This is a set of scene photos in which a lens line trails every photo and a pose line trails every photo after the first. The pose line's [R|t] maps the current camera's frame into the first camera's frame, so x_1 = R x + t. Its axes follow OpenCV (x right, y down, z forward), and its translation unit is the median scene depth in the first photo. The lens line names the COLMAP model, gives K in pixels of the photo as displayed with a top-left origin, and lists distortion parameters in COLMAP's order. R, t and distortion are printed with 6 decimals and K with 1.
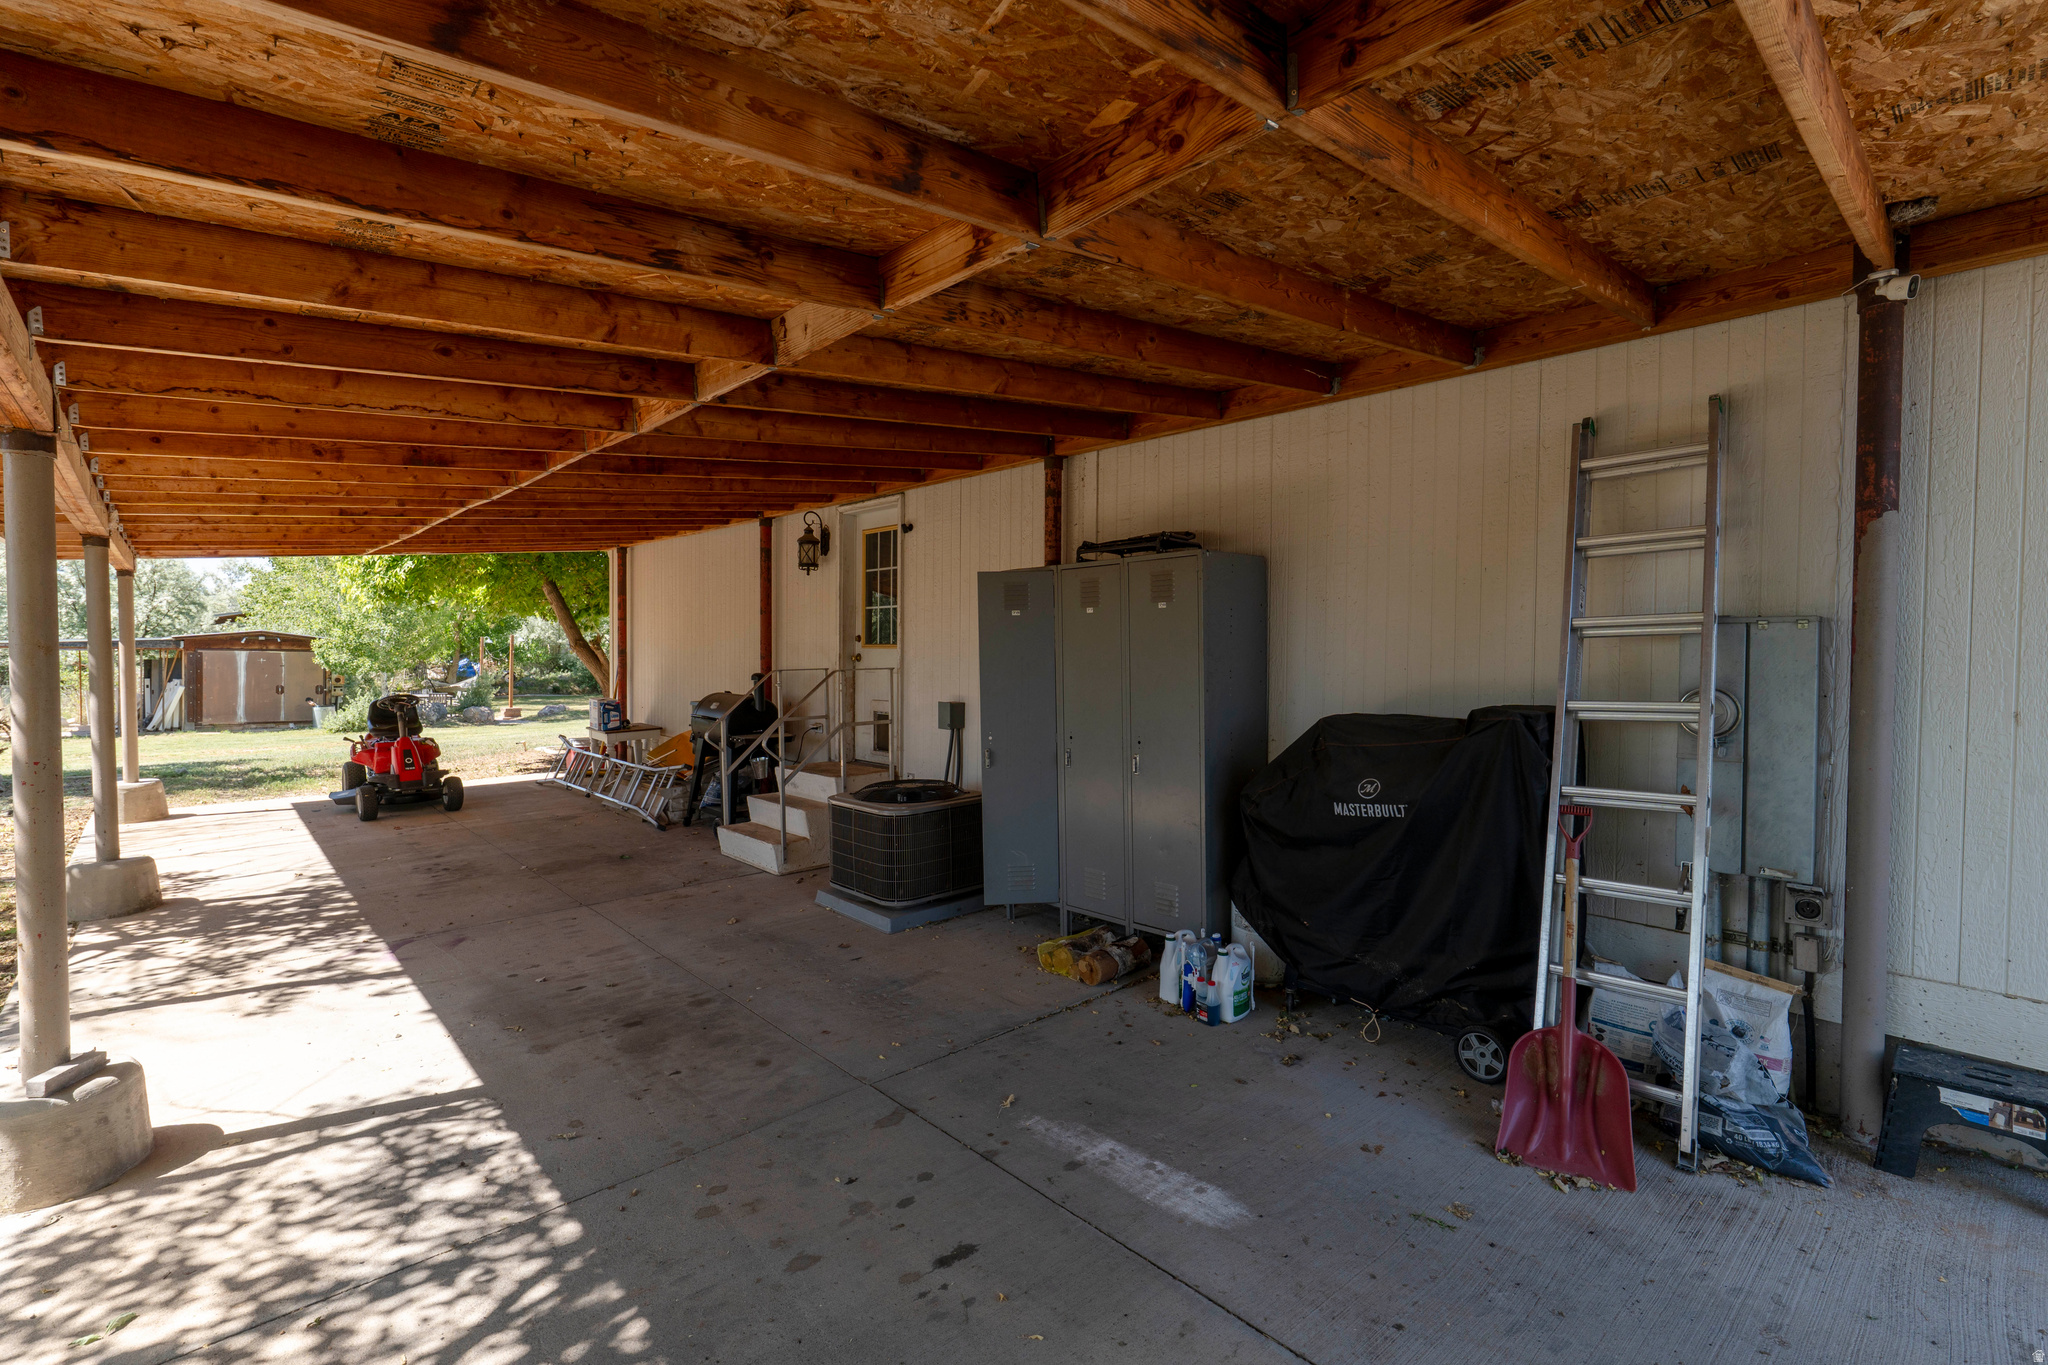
lens RADIAL K [[912.1, 0, 1021.1], [0, 912.1, 677.7], [0, 0, 1]] dist [-0.005687, 0.000701]
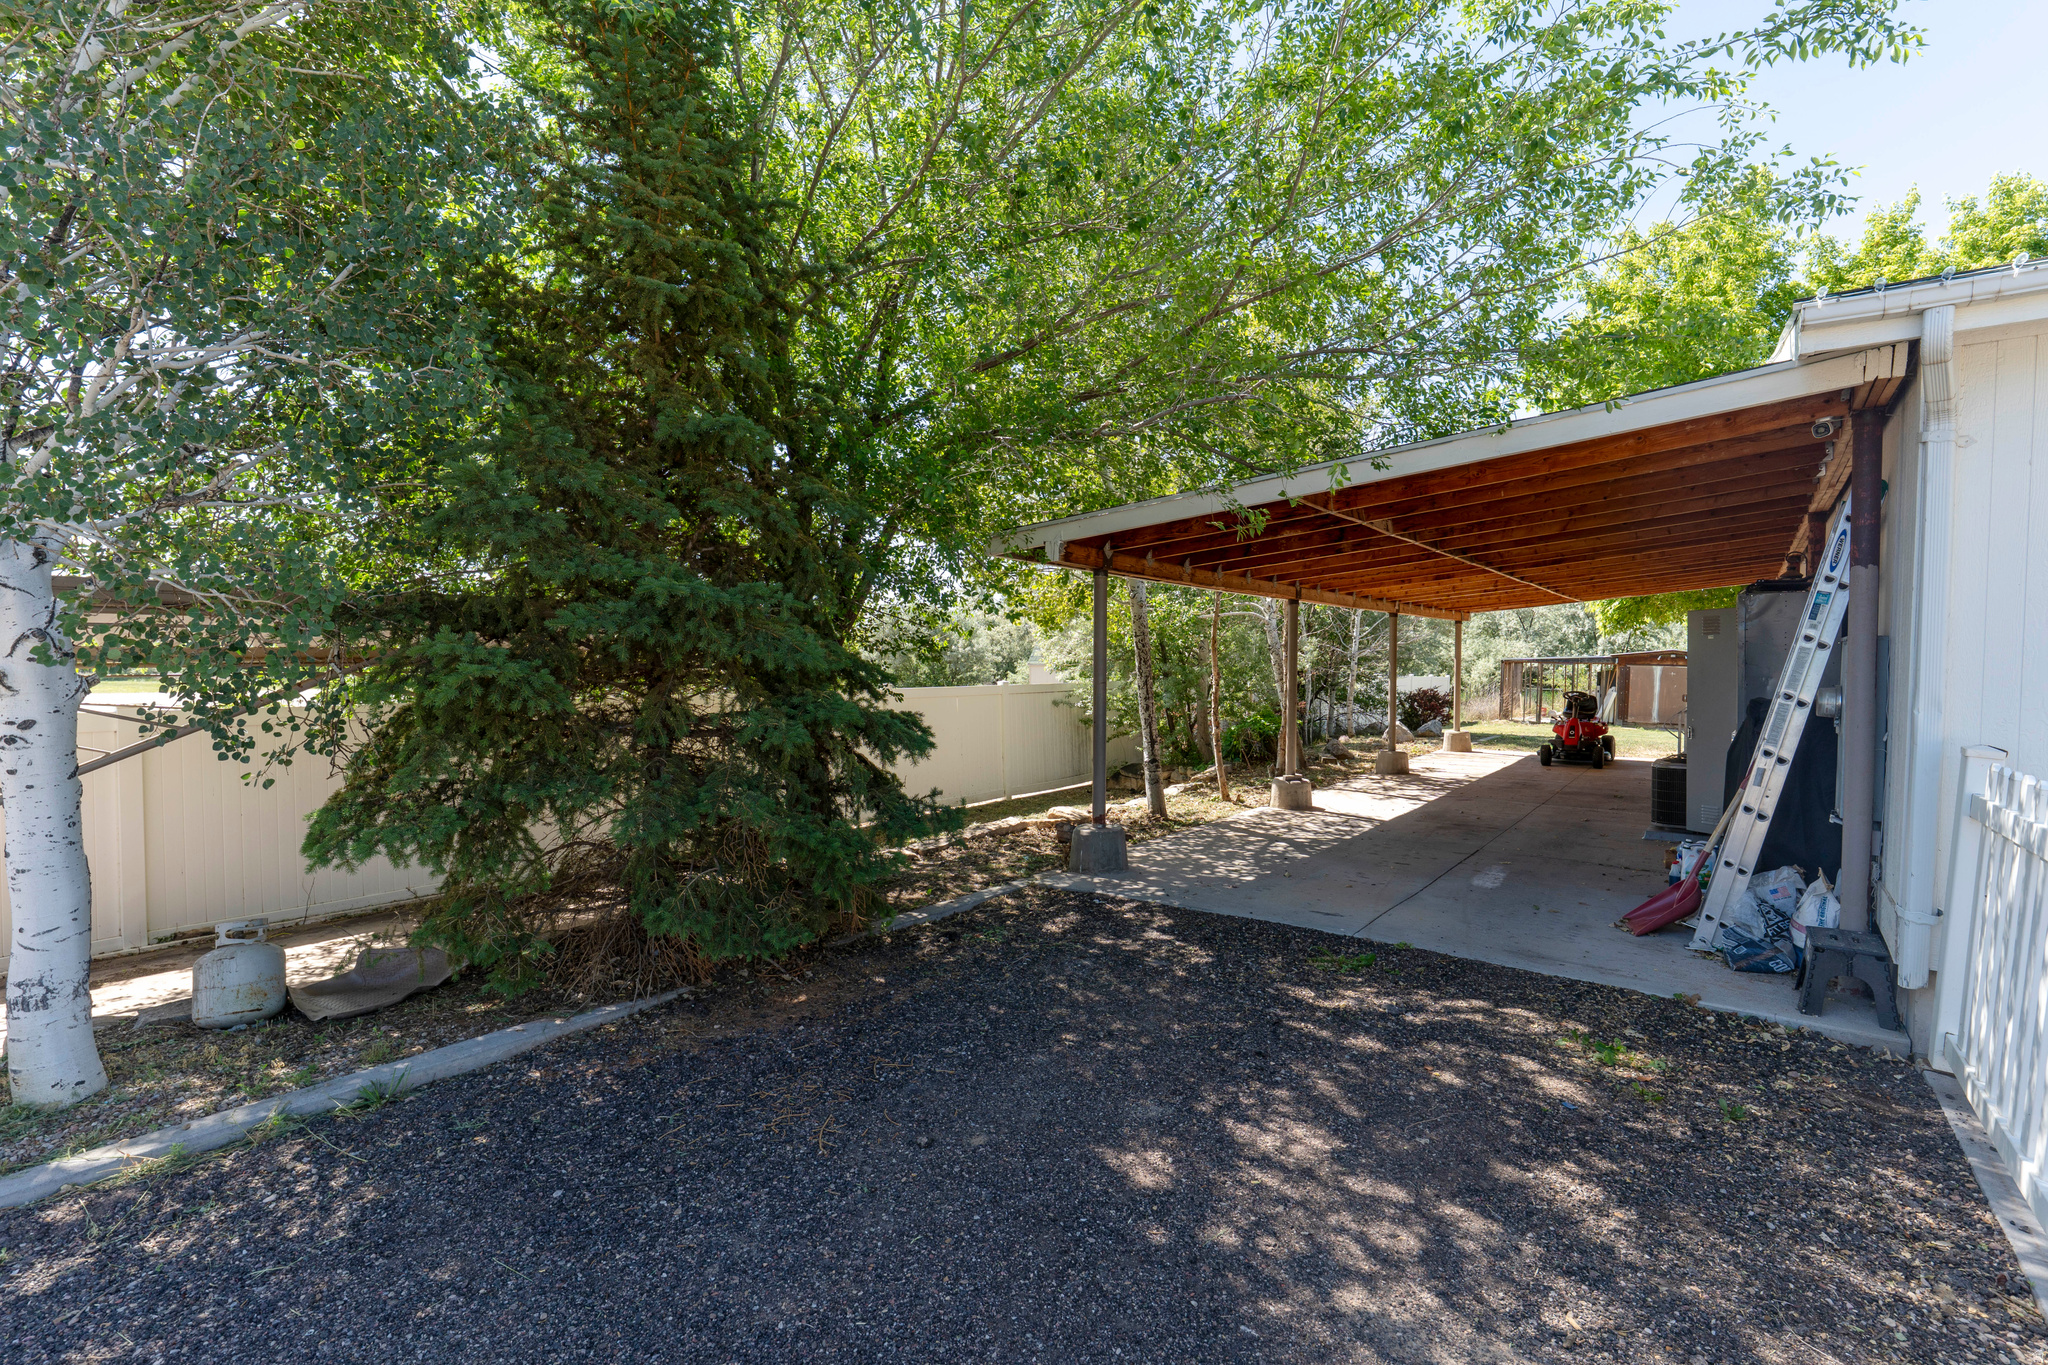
lens RADIAL K [[912.1, 0, 1024.9], [0, 912.1, 681.6], [0, 0, 1]] dist [-0.005687, 0.000701]
pose [[0.152871, 0.021669, -0.988008, 0.256456], [-0.036439, 0.999203, 0.016277, 0.003708], [0.987574, 0.033514, 0.153539, -0.061772]]
